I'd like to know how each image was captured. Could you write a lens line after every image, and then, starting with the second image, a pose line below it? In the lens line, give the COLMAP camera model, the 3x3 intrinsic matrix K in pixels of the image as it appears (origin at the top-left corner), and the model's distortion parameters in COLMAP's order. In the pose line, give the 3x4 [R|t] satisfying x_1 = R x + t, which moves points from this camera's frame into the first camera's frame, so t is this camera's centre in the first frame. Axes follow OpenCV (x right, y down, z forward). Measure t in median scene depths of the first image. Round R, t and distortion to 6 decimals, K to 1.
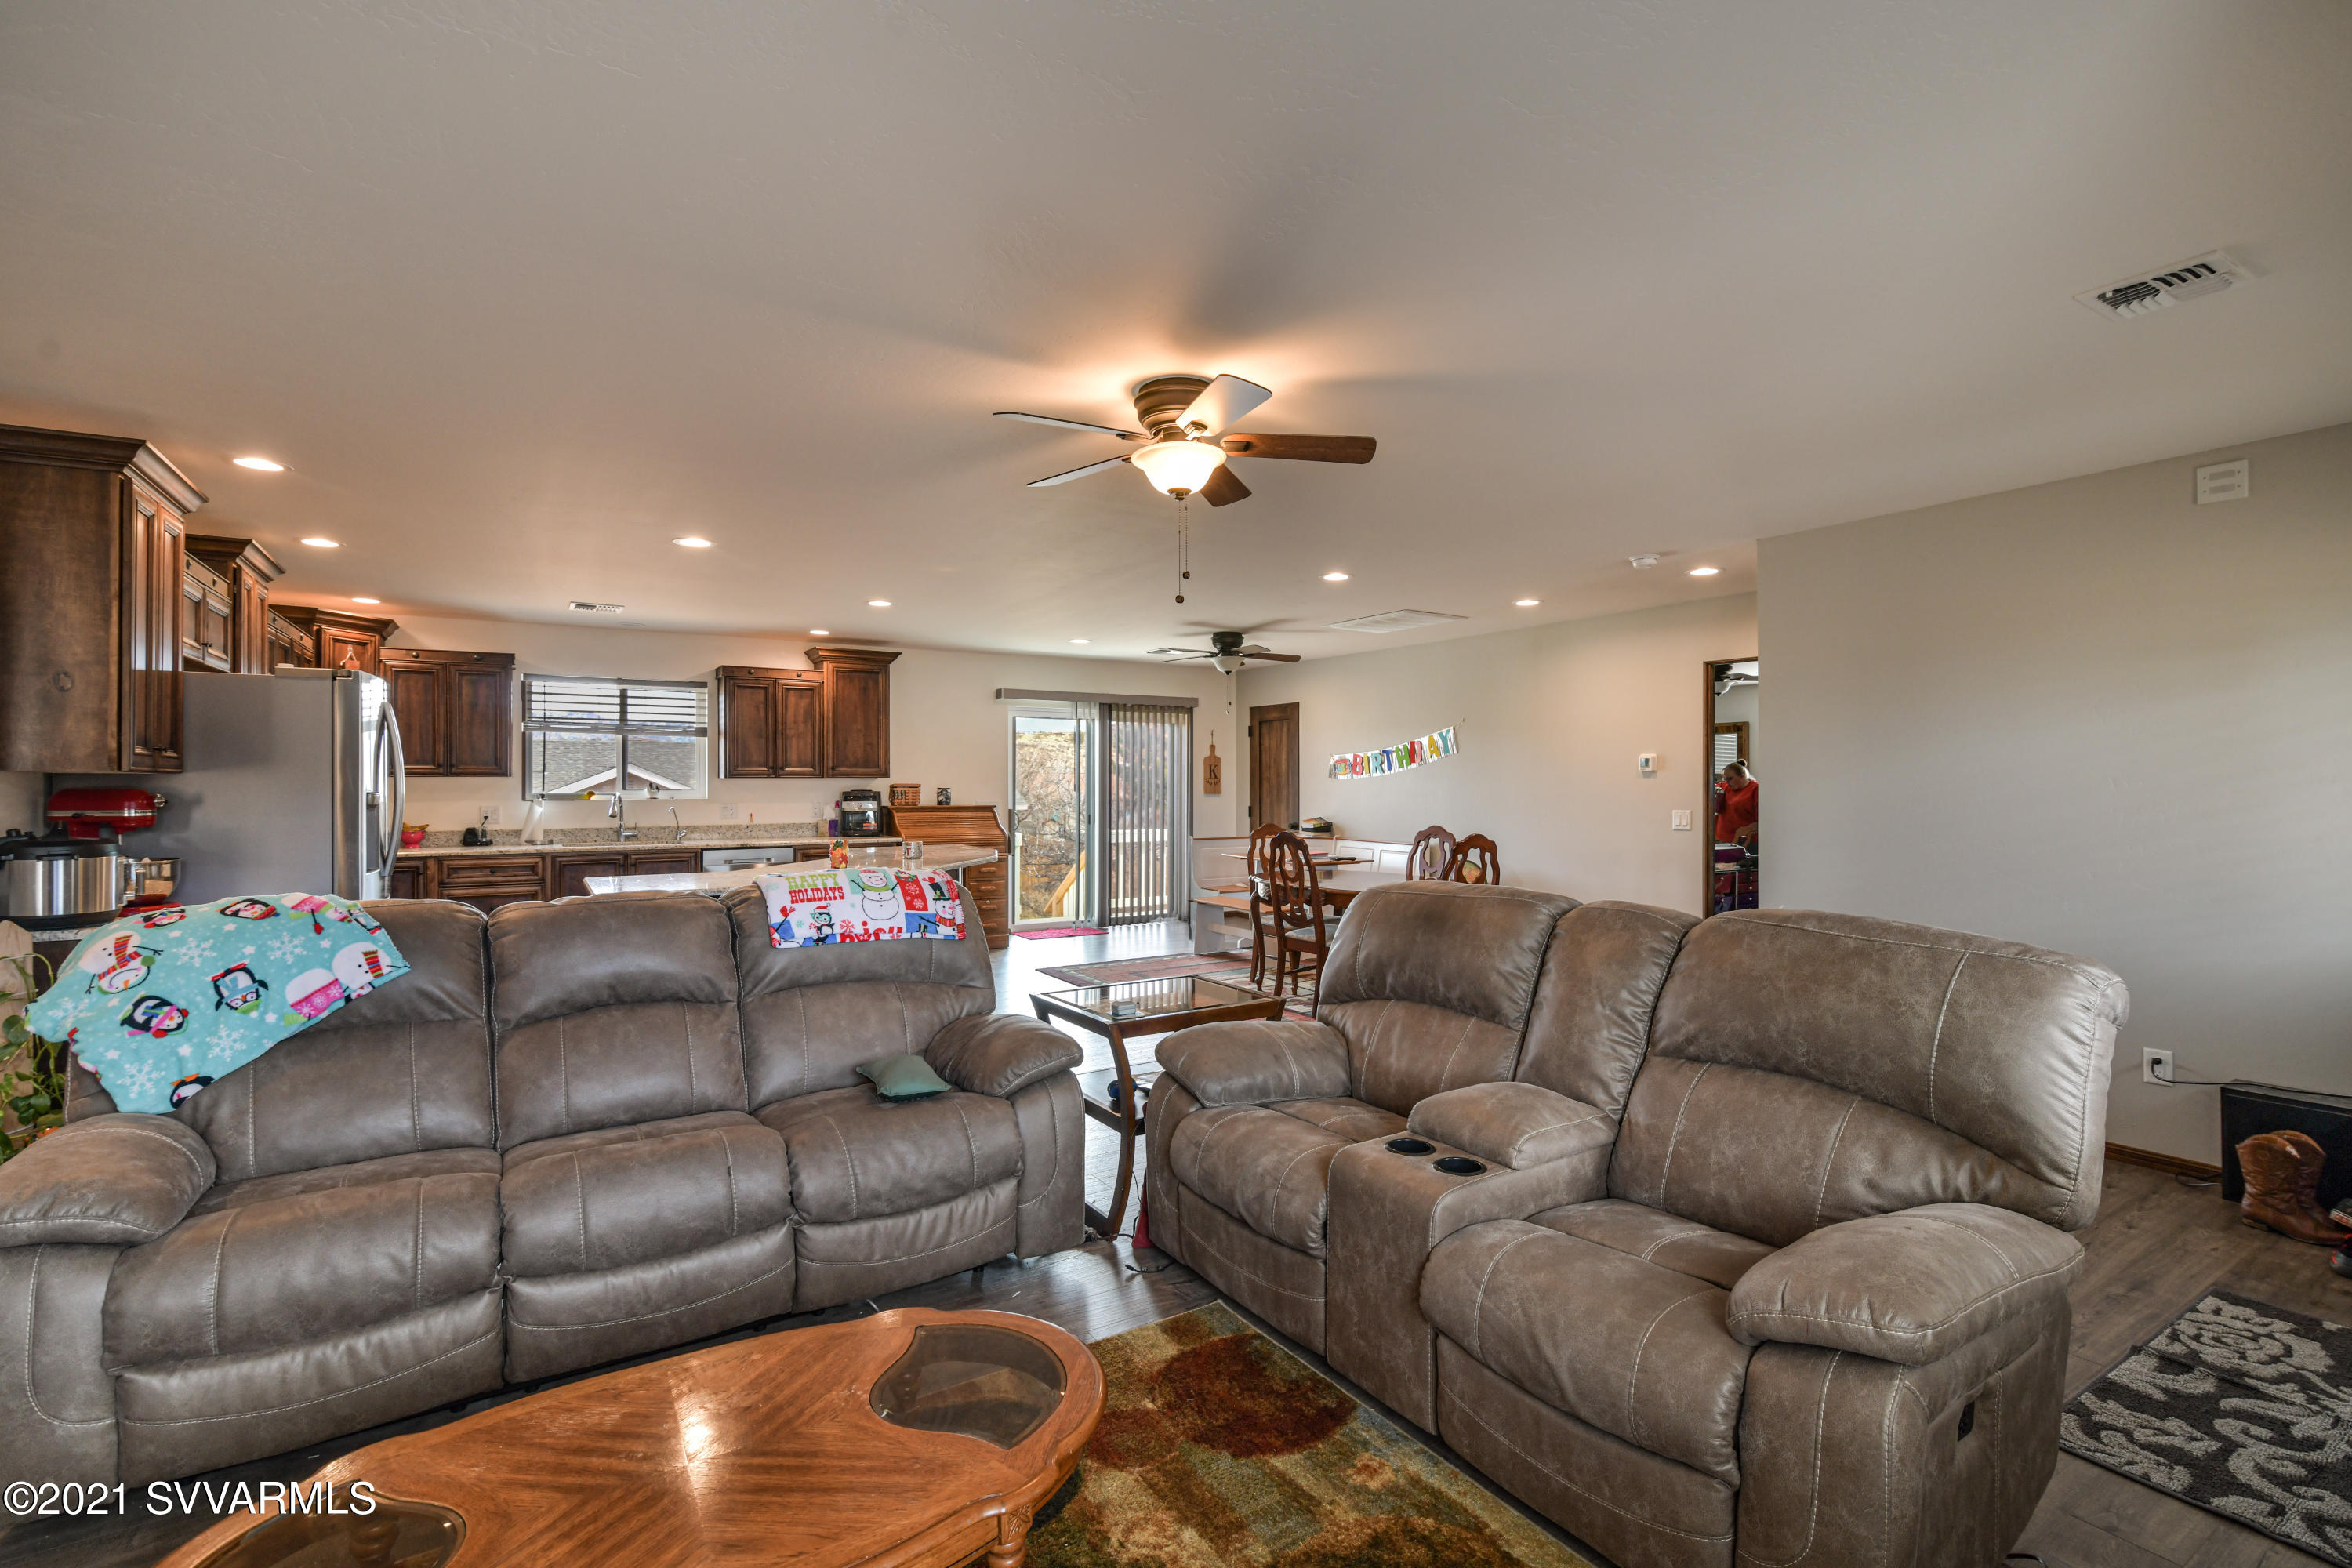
lens RADIAL K [[1063.0, 0, 1173.5], [0, 1063.0, 788.2], [0, 0, 1]] dist [-0.008957, 0.001147]
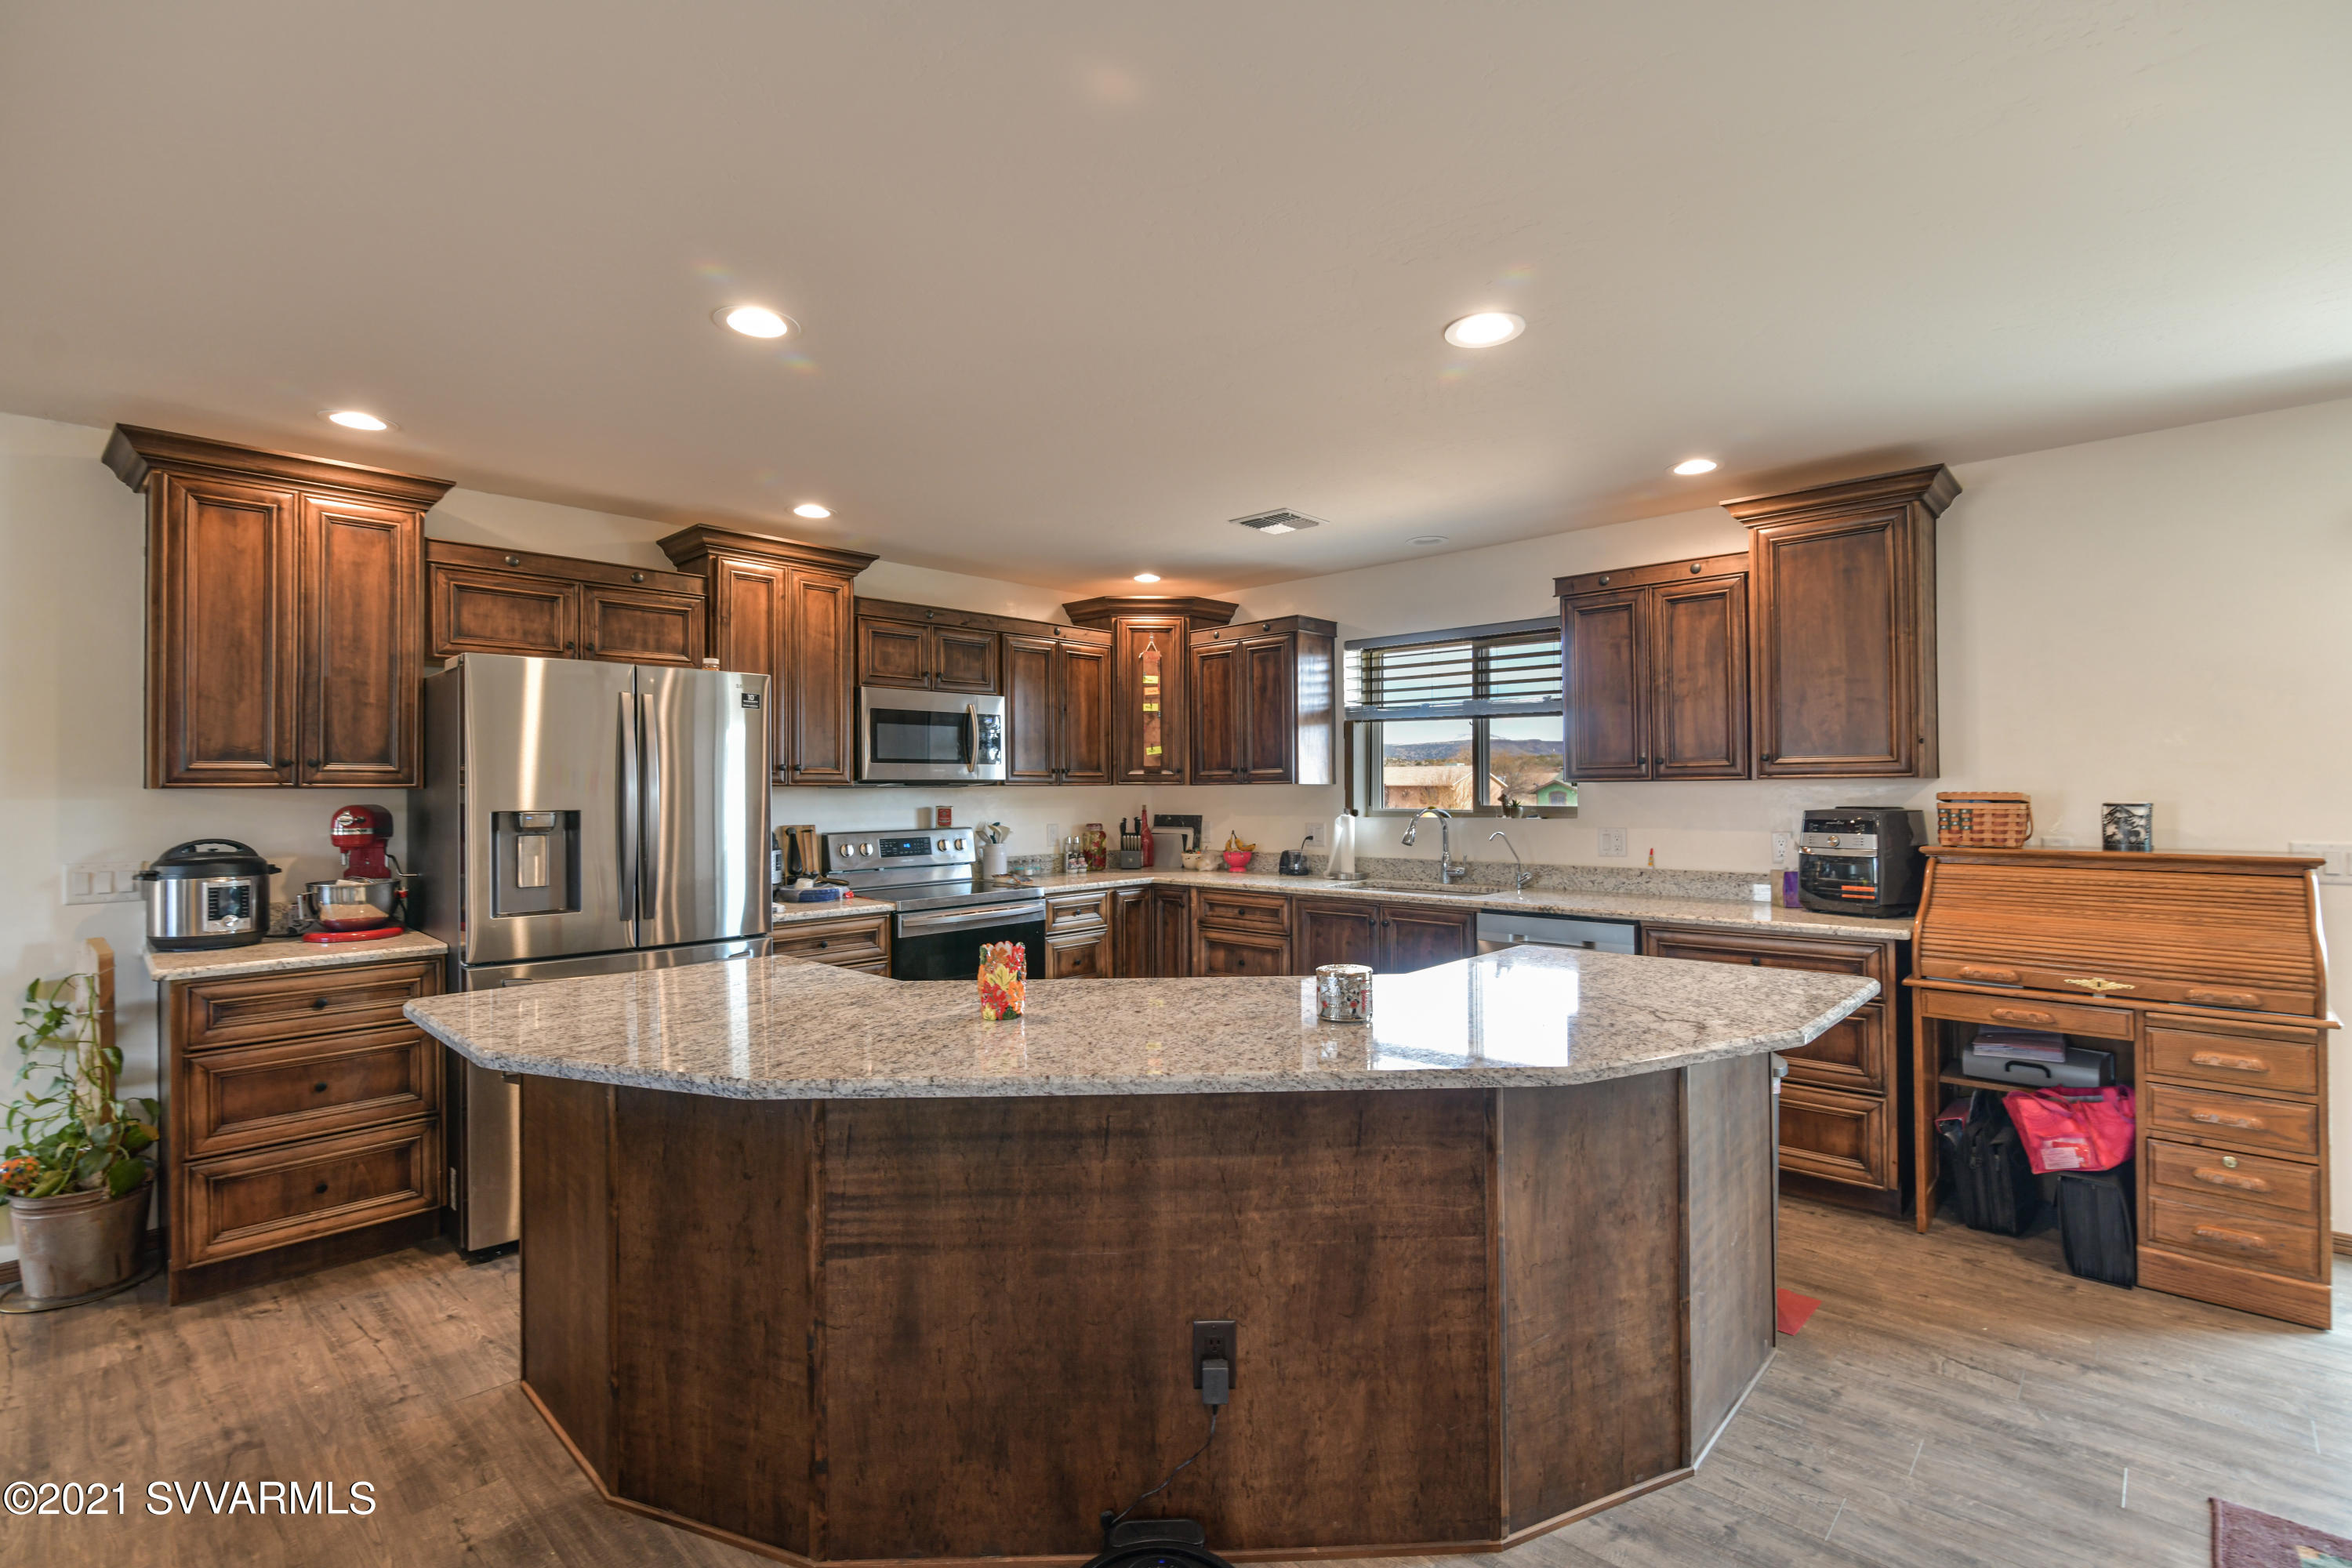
lens RADIAL K [[1063.0, 0, 1183.3], [0, 1063.0, 778.3], [0, 0, 1]] dist [-0.008957, 0.001147]
pose [[0.247687, -0.008976, -0.968798, 0.059474], [0.003430, 0.999959, -0.008388, -0.007827], [0.968834, -0.001245, 0.247708, 0.648750]]
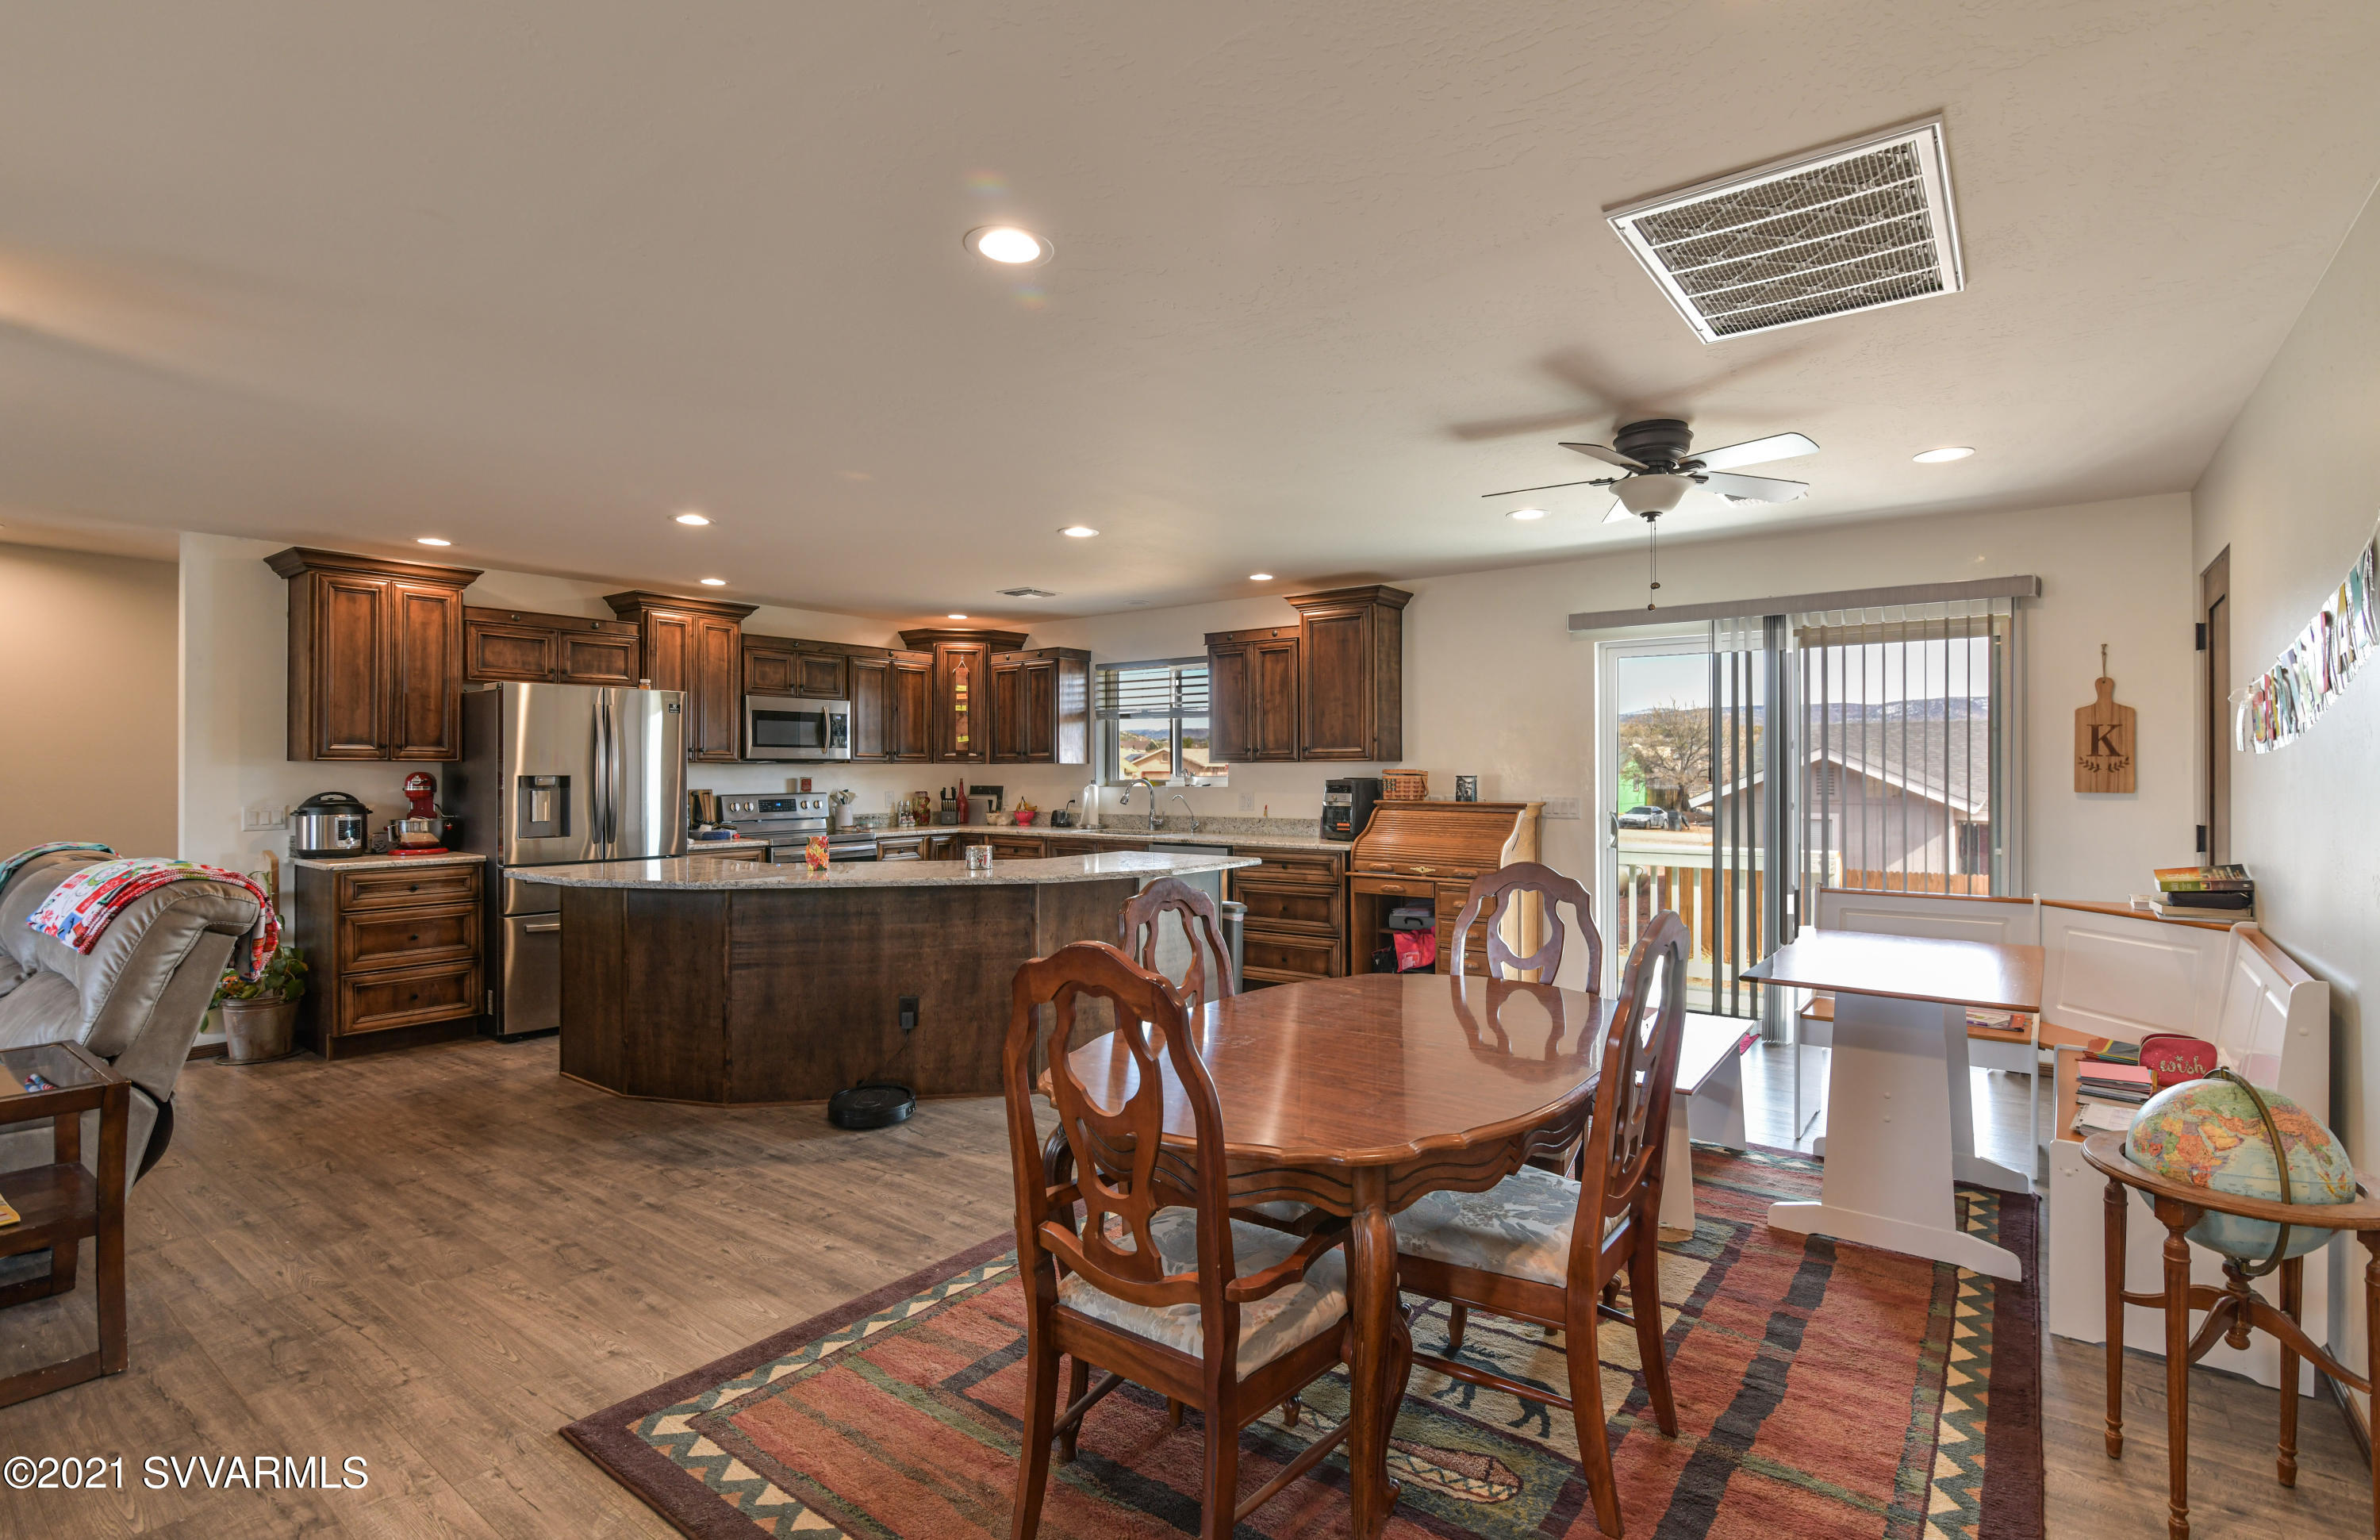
lens RADIAL K [[1104.8, 0, 1221.5], [0, 1104.8, 764.0], [0, 0, 1]] dist [-0.001523, -0.001817]
pose [[0.359147, -0.003765, -0.933274, 0.410631], [-0.001848, 0.999987, -0.004745, -0.004589], [0.933279, 0.003428, 0.359135, 0.659854]]
